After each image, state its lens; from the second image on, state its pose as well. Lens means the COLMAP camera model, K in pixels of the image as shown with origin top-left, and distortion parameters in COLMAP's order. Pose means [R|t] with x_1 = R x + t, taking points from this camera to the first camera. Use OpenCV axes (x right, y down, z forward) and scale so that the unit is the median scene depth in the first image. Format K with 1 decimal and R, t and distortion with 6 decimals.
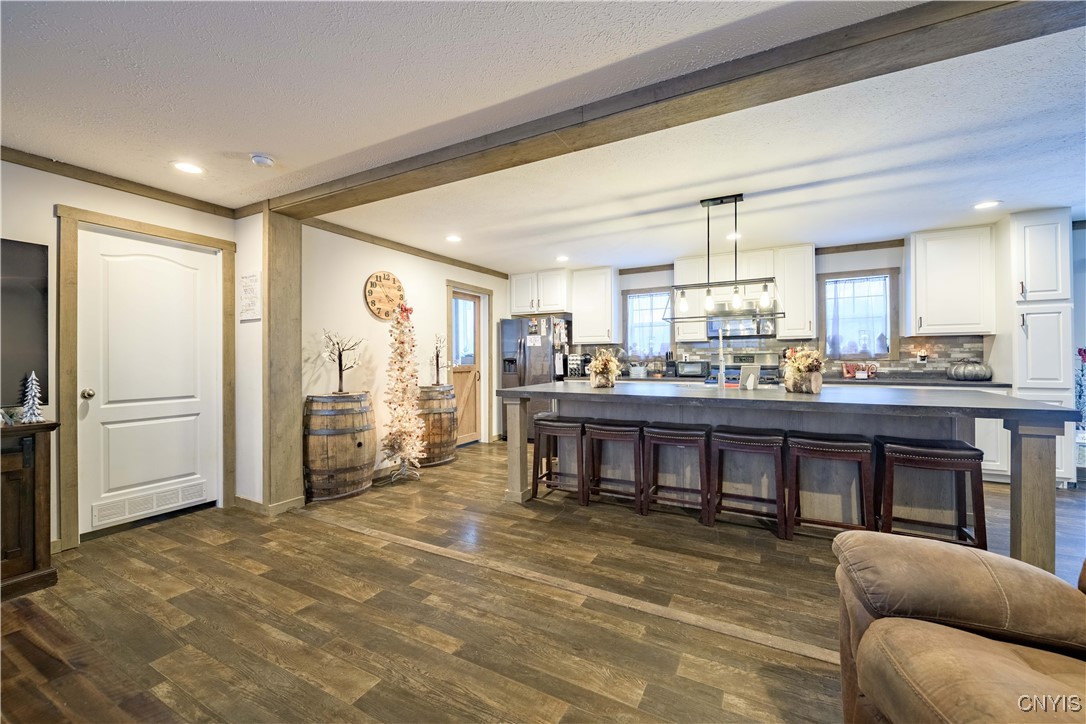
lens RADIAL K [[429.4, 0, 539.9], [0, 429.4, 354.3], [0, 0, 1]] dist [-0.001517, -0.002168]
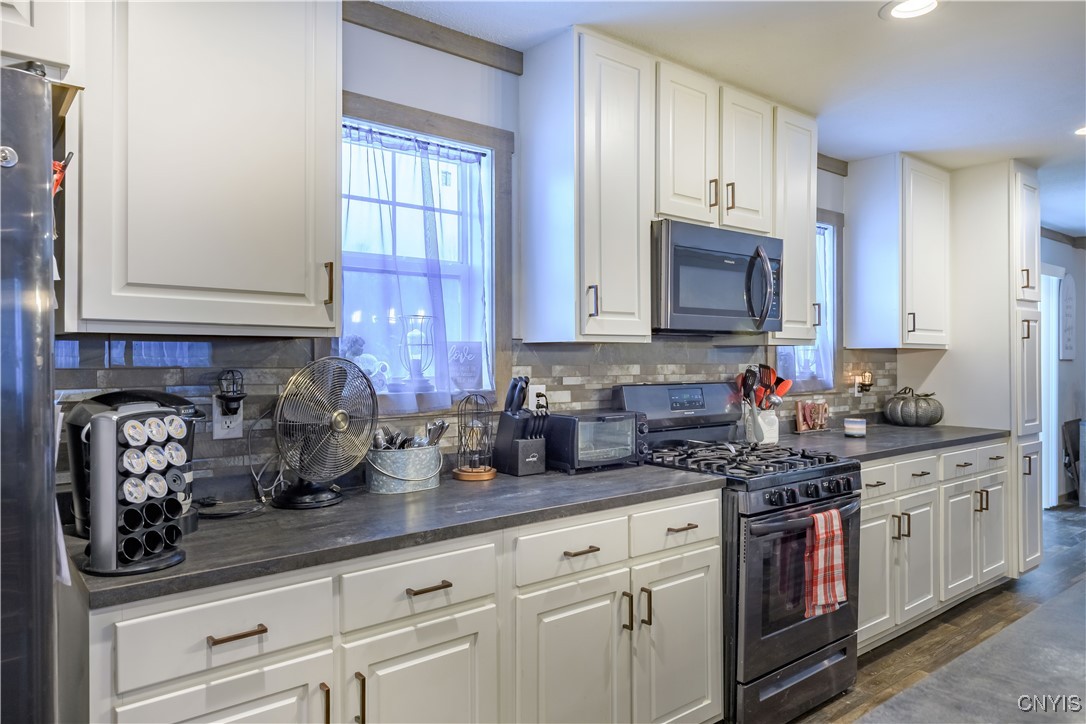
lens RADIAL K [[716.2, 0, 544.0], [0, 716.2, 362.5], [0, 0, 1]] dist [0.021106, -0.008580]
pose [[0.387937, 0.003455, 0.921679, -0.121078], [-0.011513, 0.999933, 0.001098, -0.020765], [-0.921614, -0.011037, 0.387951, 1.049807]]
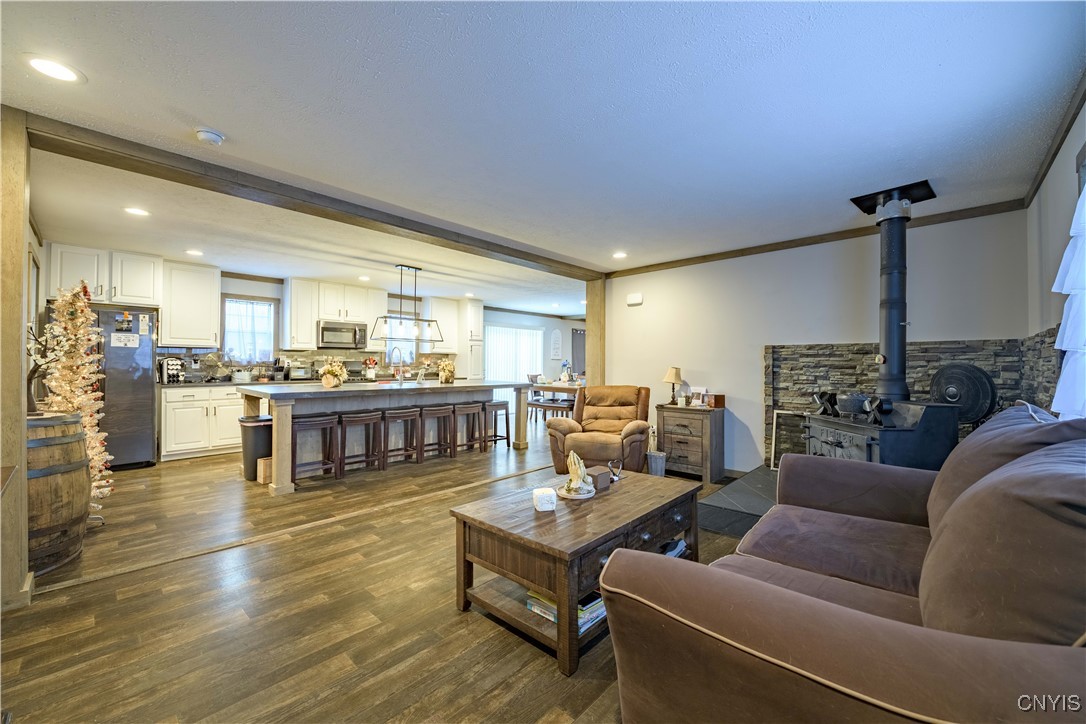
lens RADIAL K [[429.4, 0, 546.2], [0, 429.4, 361.5], [0, 0, 1]] dist [-0.001517, -0.002168]
pose [[0.244105, 0.014652, 0.969638, -0.773259], [-0.017143, 0.999795, -0.010792, 0.004018], [-0.969597, -0.013988, 0.244307, 0.071337]]
